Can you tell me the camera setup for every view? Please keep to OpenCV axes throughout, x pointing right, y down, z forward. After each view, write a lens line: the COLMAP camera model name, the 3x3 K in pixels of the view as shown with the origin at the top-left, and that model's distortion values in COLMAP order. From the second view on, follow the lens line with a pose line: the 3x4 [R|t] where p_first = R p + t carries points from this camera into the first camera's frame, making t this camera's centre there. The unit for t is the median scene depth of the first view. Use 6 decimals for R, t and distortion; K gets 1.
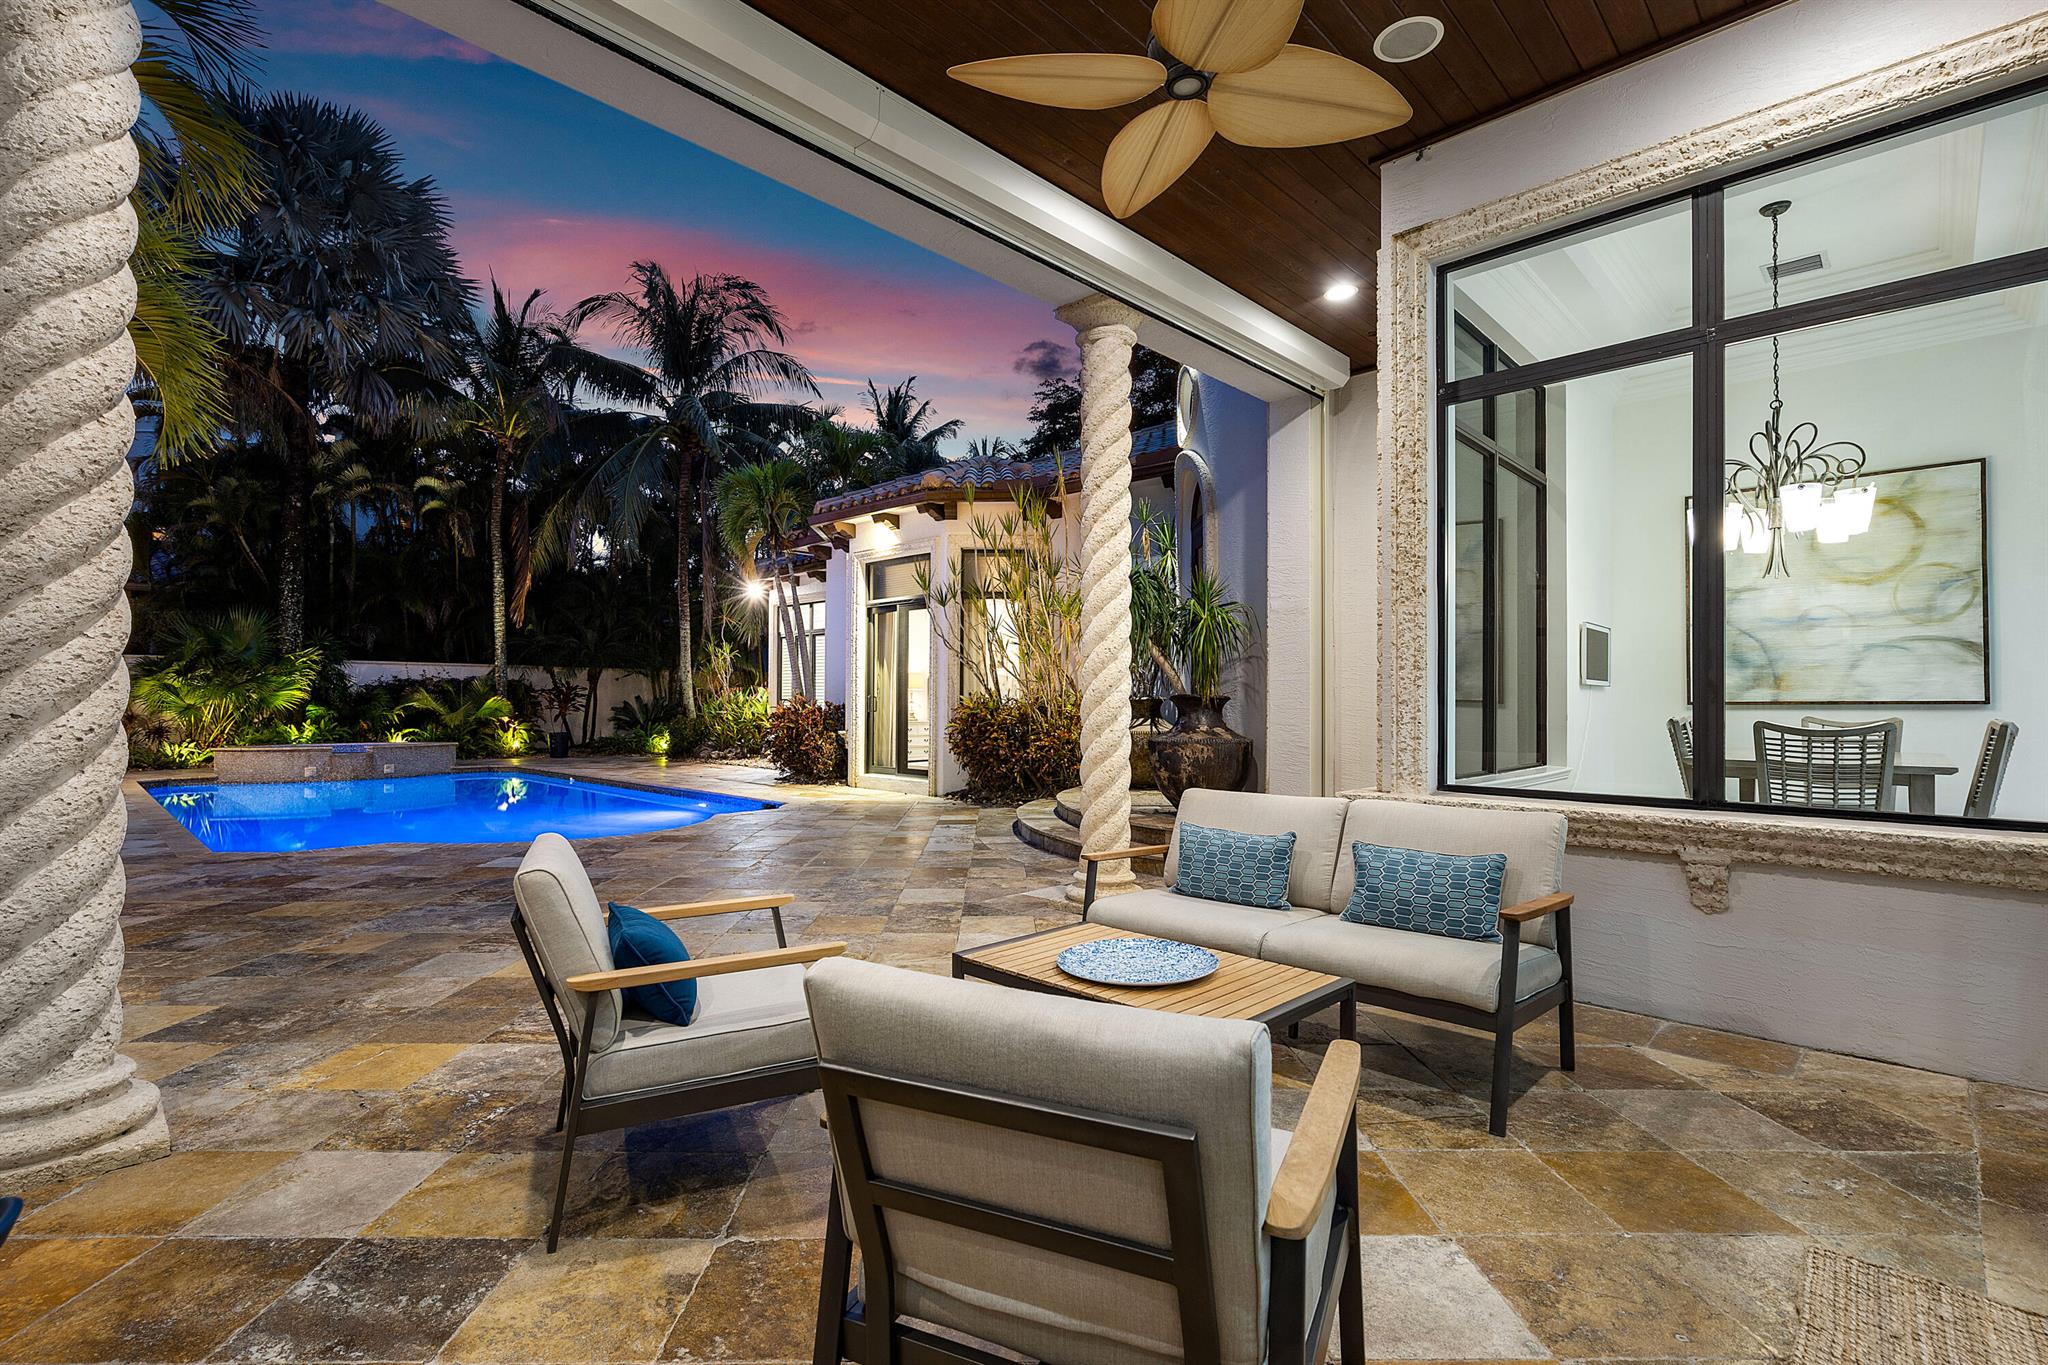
lens RADIAL K [[949.7, 0, 989.2], [0, 949.7, 621.4], [0, 0, 1]] dist [-0.001354, -0.000204]
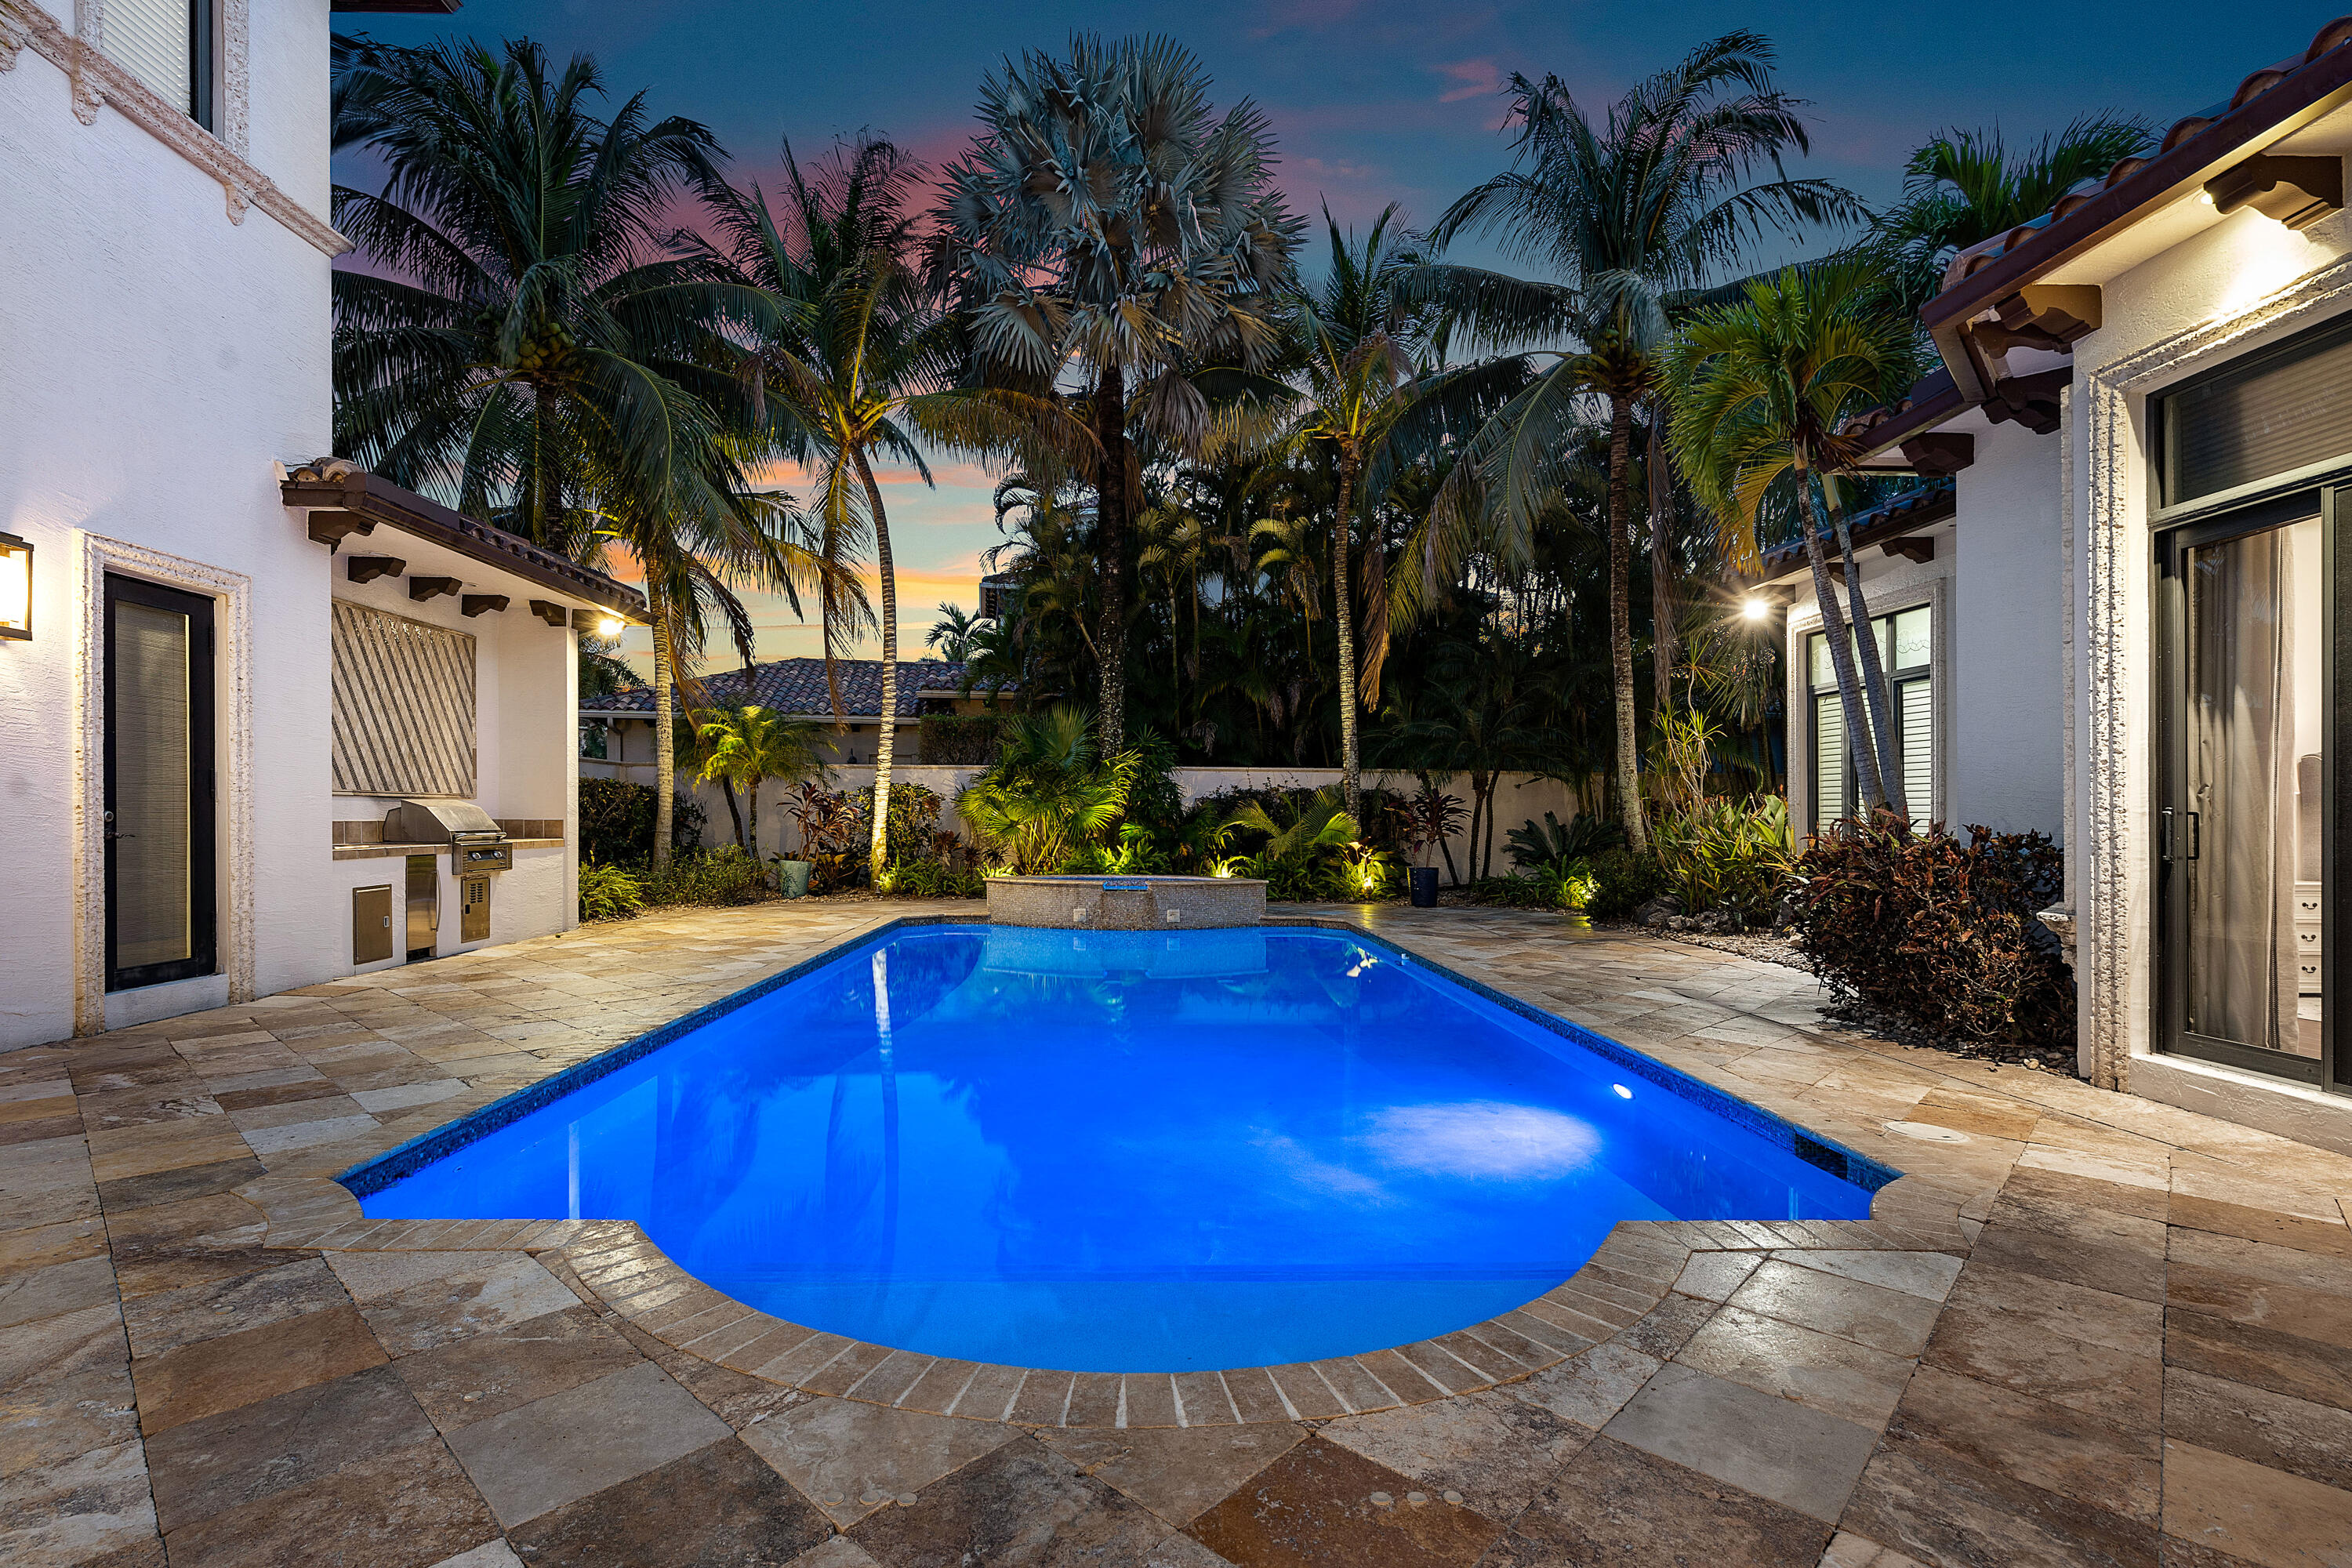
lens RADIAL K [[1059.1, 0, 1169.2], [0, 1059.1, 823.2], [0, 0, 1]] dist [0.002722, -0.000044]
pose [[0.735973, 0.008280, -0.676960, -0.090038], [0.050756, 0.996436, 0.067367, 0.028703], [0.675106, -0.083940, 0.732930, 0.352198]]
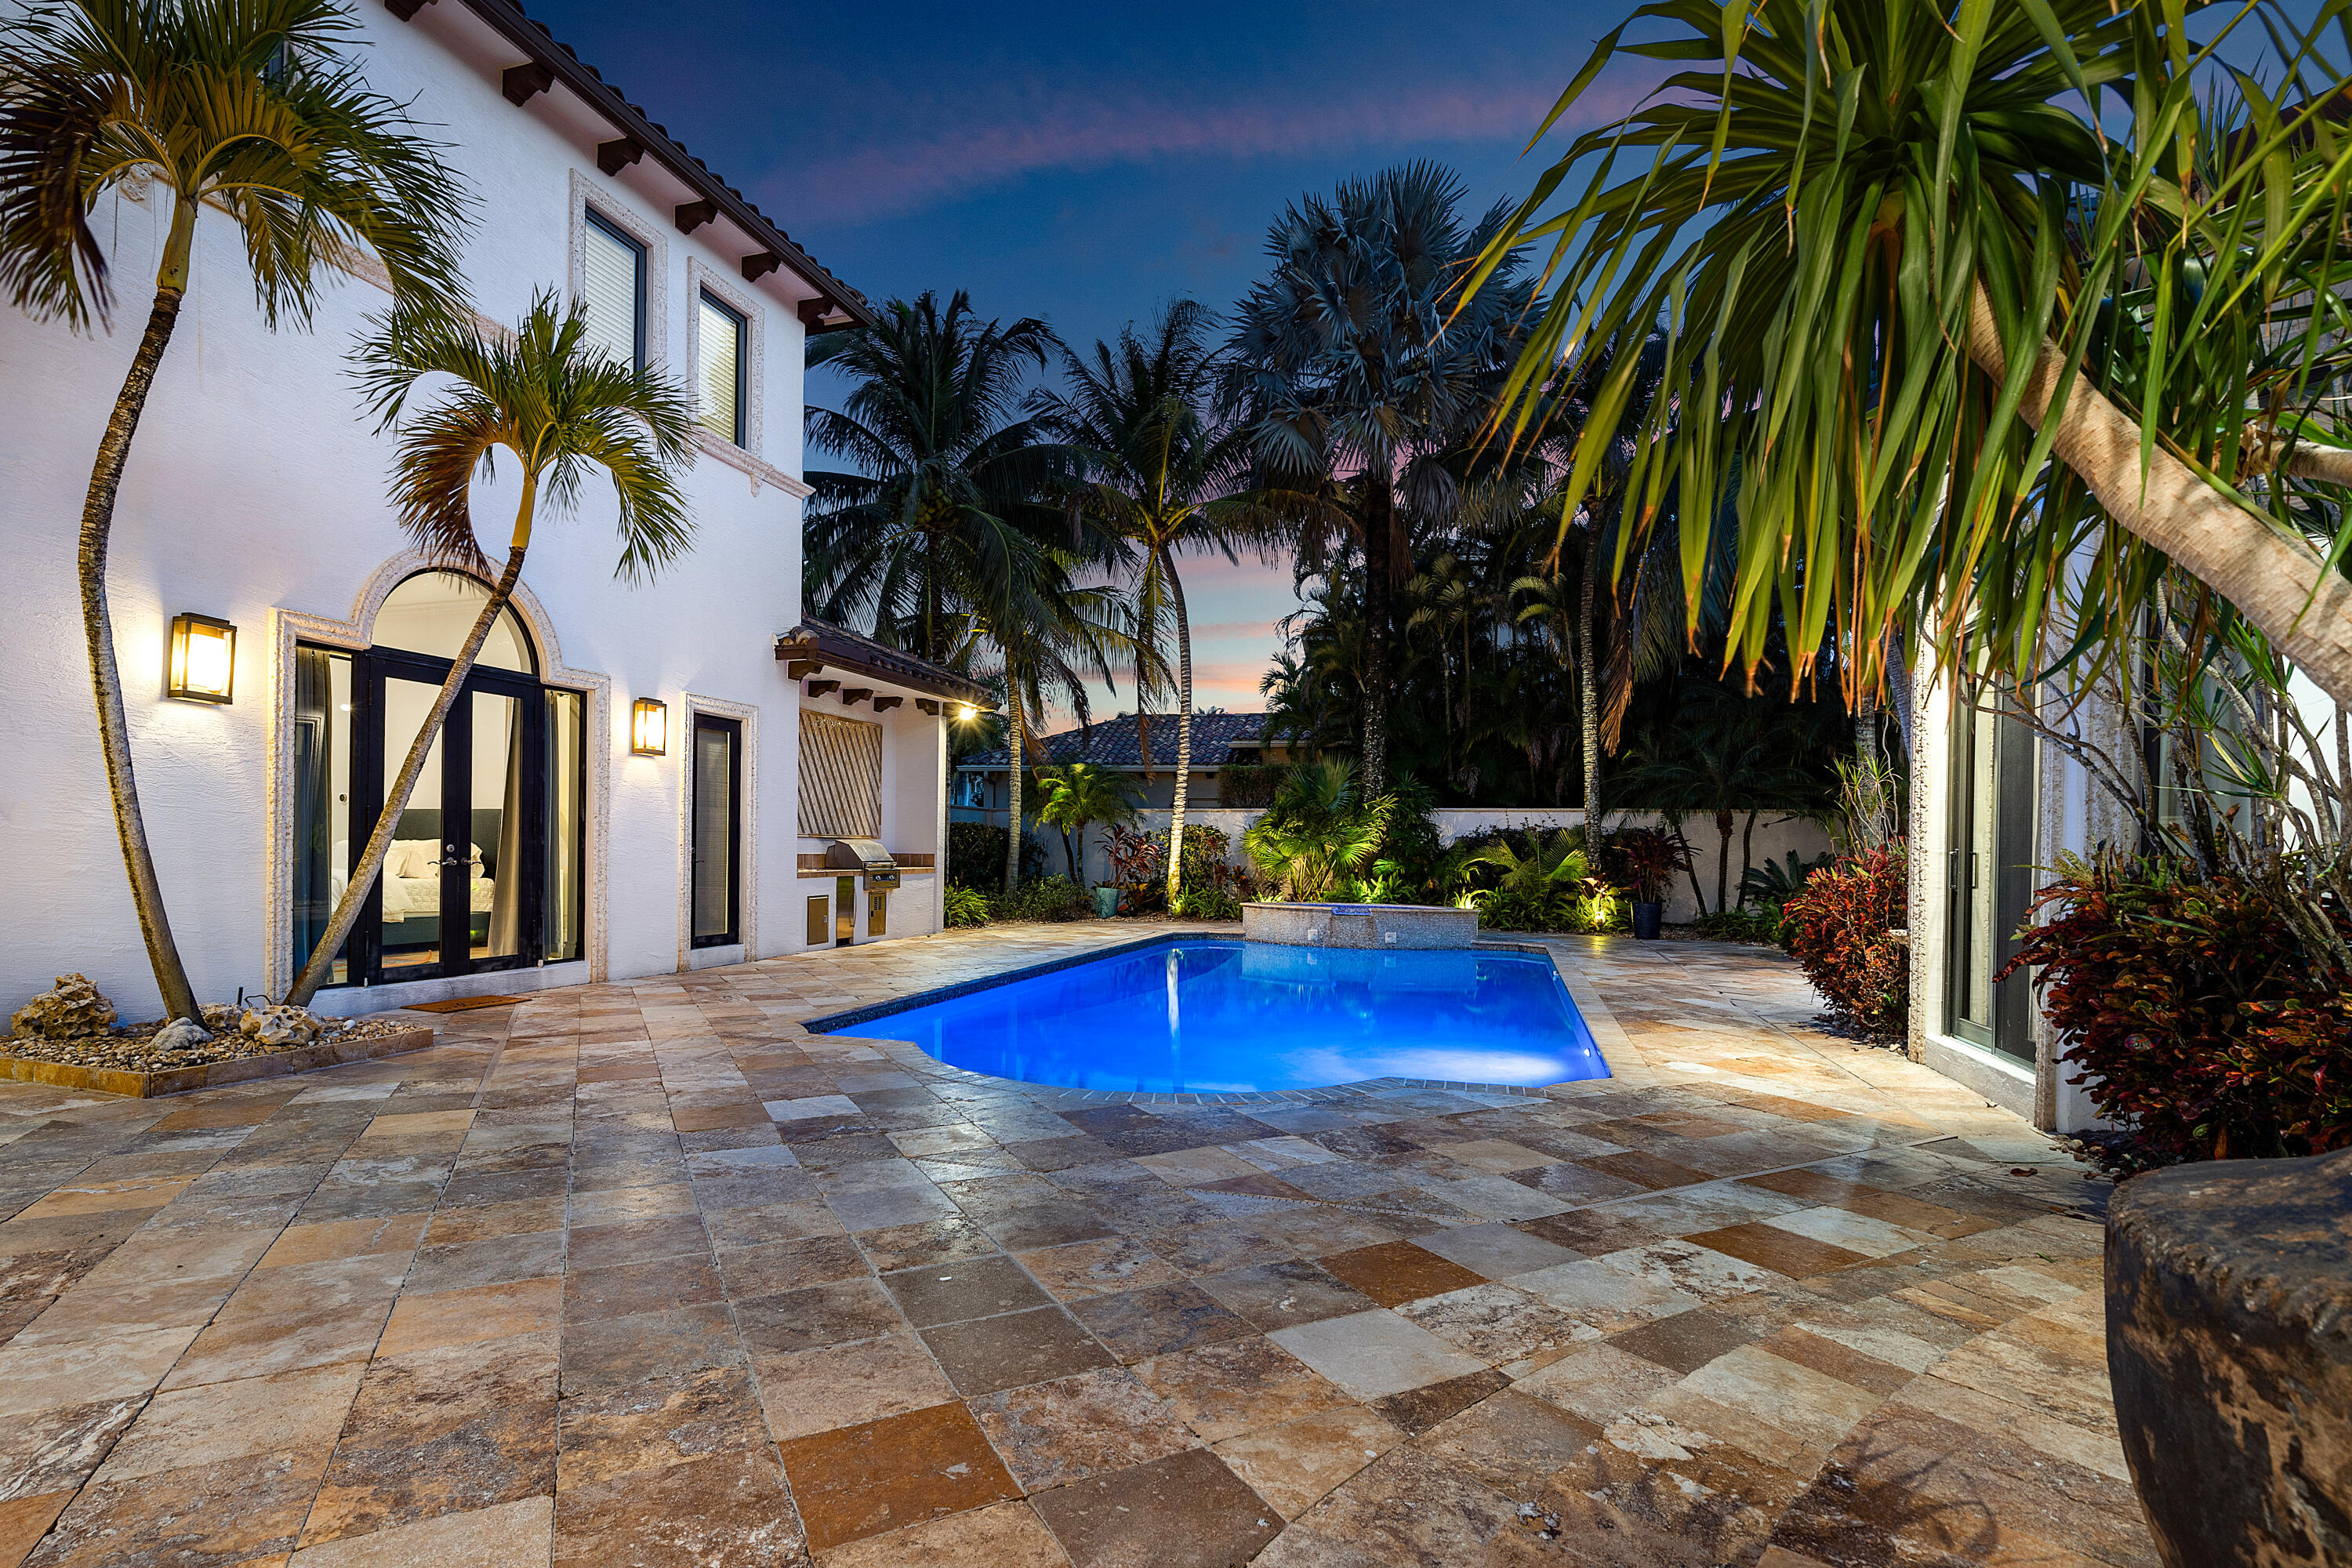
lens RADIAL K [[1103.6, 0, 1196.8], [0, 1103.6, 829.2], [0, 0, 1]] dist [-0.003750, -0.000133]
pose [[0.486431, -0.012211, -0.873634, 0.094061], [0.062917, 0.997796, 0.021085, 0.025415], [0.871451, -0.065222, 0.486127, 0.321811]]
